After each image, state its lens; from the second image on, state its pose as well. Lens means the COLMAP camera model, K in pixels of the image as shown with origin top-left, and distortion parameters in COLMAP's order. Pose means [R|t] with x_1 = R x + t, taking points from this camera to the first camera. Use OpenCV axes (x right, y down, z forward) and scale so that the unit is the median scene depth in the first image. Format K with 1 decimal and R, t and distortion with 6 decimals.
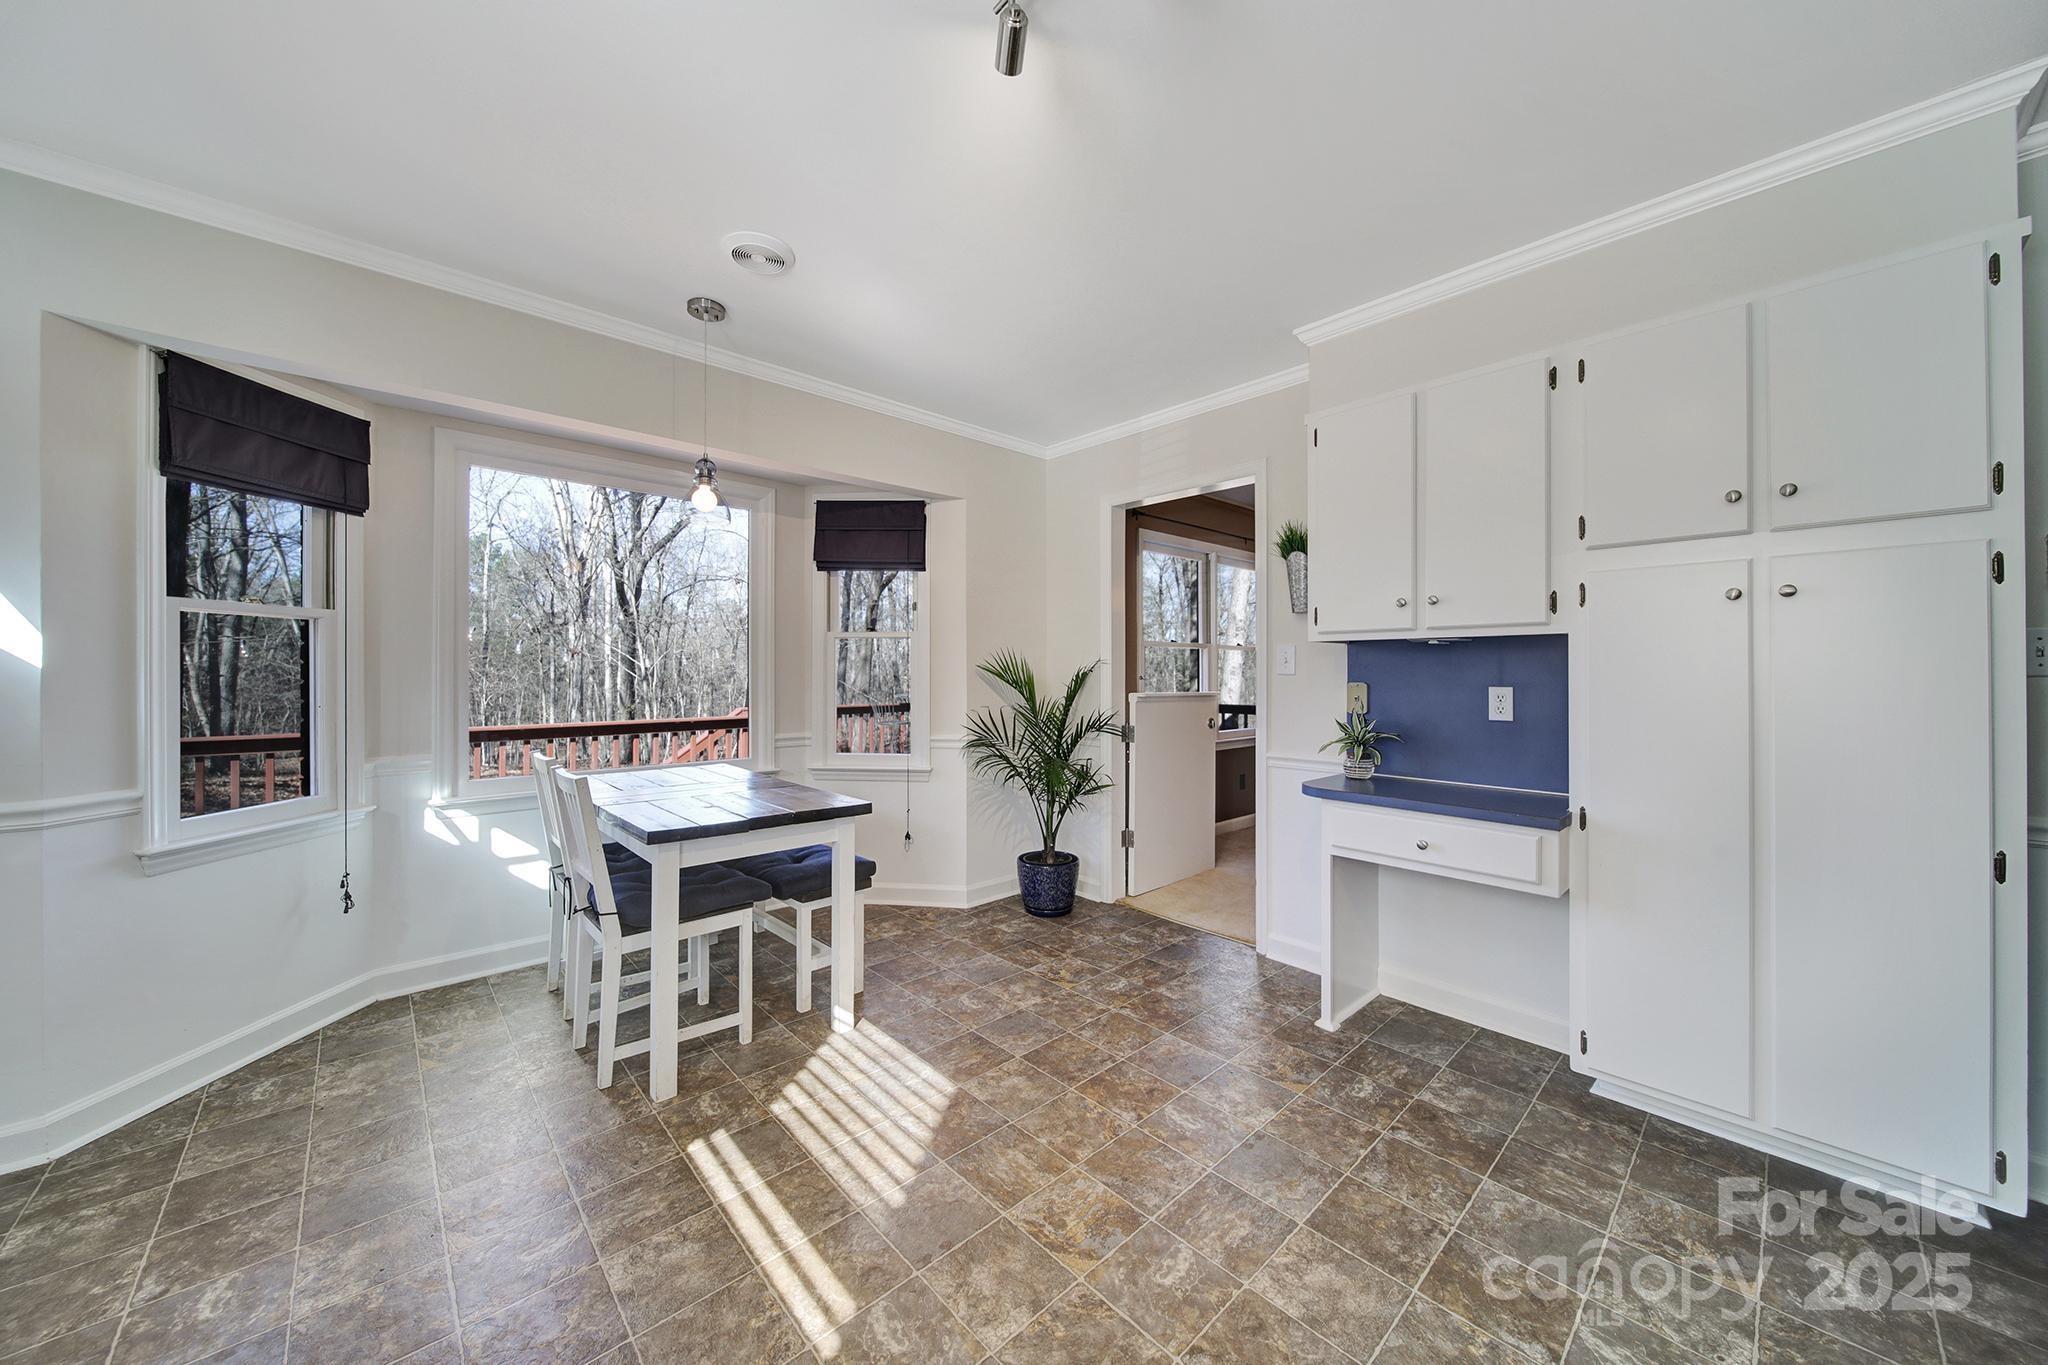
lens RADIAL K [[716.3, 0, 1016.8], [0, 716.3, 701.0], [0, 0, 1]] dist [0.001946, -0.000076]
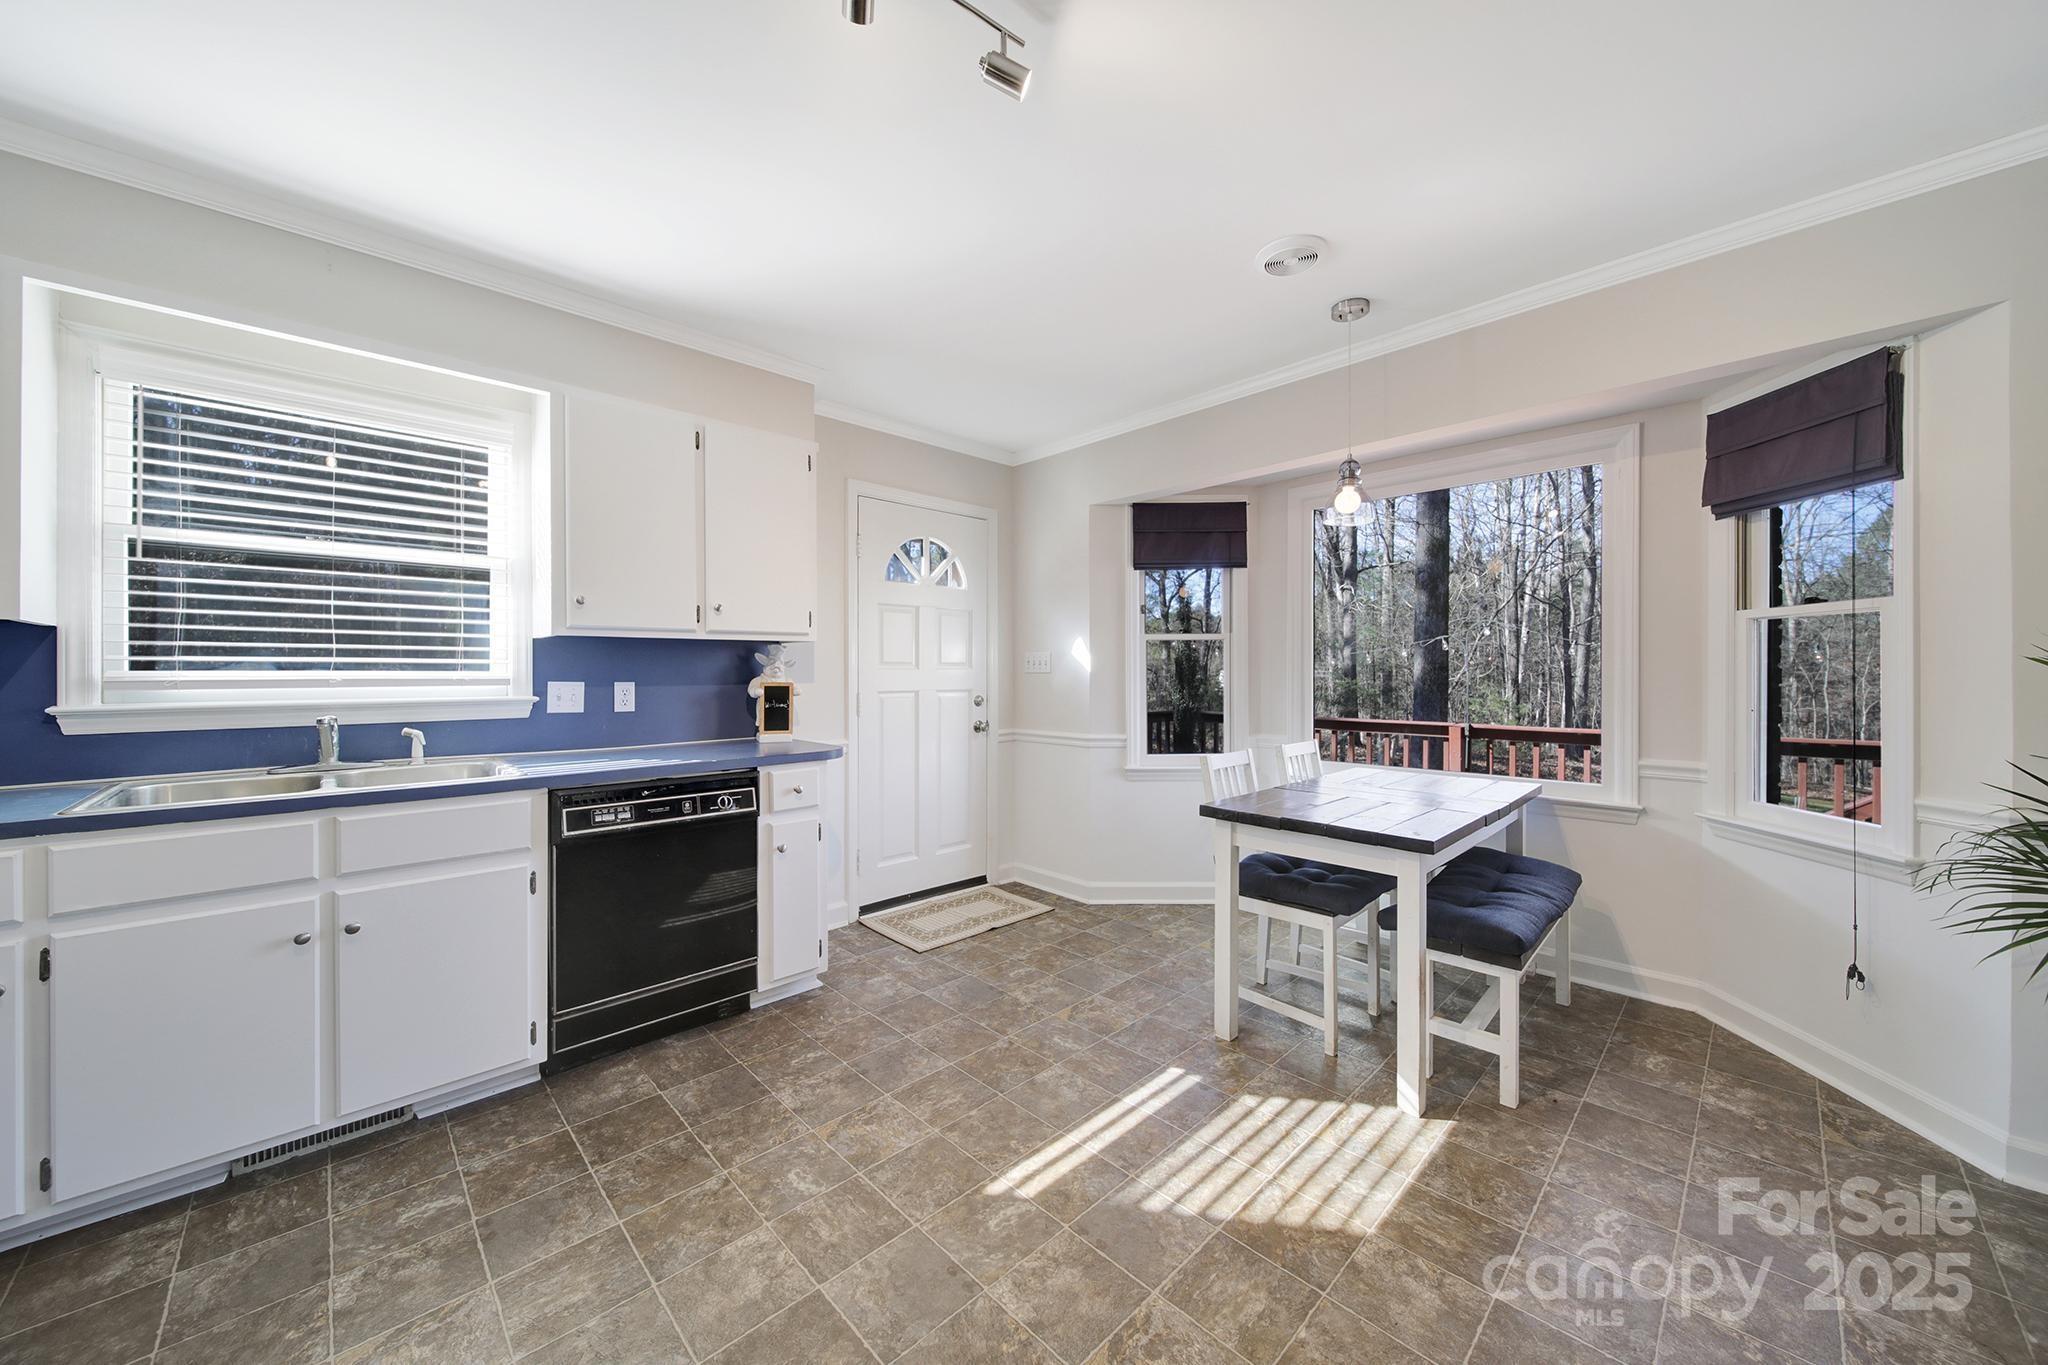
lens RADIAL K [[719.6, 0, 1021.3], [0, 719.6, 672.8], [0, 0, 1]] dist [0.000666, -0.002693]
pose [[0.030139, -0.003584, -0.999539, 0.712838], [-0.037360, 0.999291, -0.004709, -0.021960], [0.998847, 0.037485, 0.029984, 0.655391]]
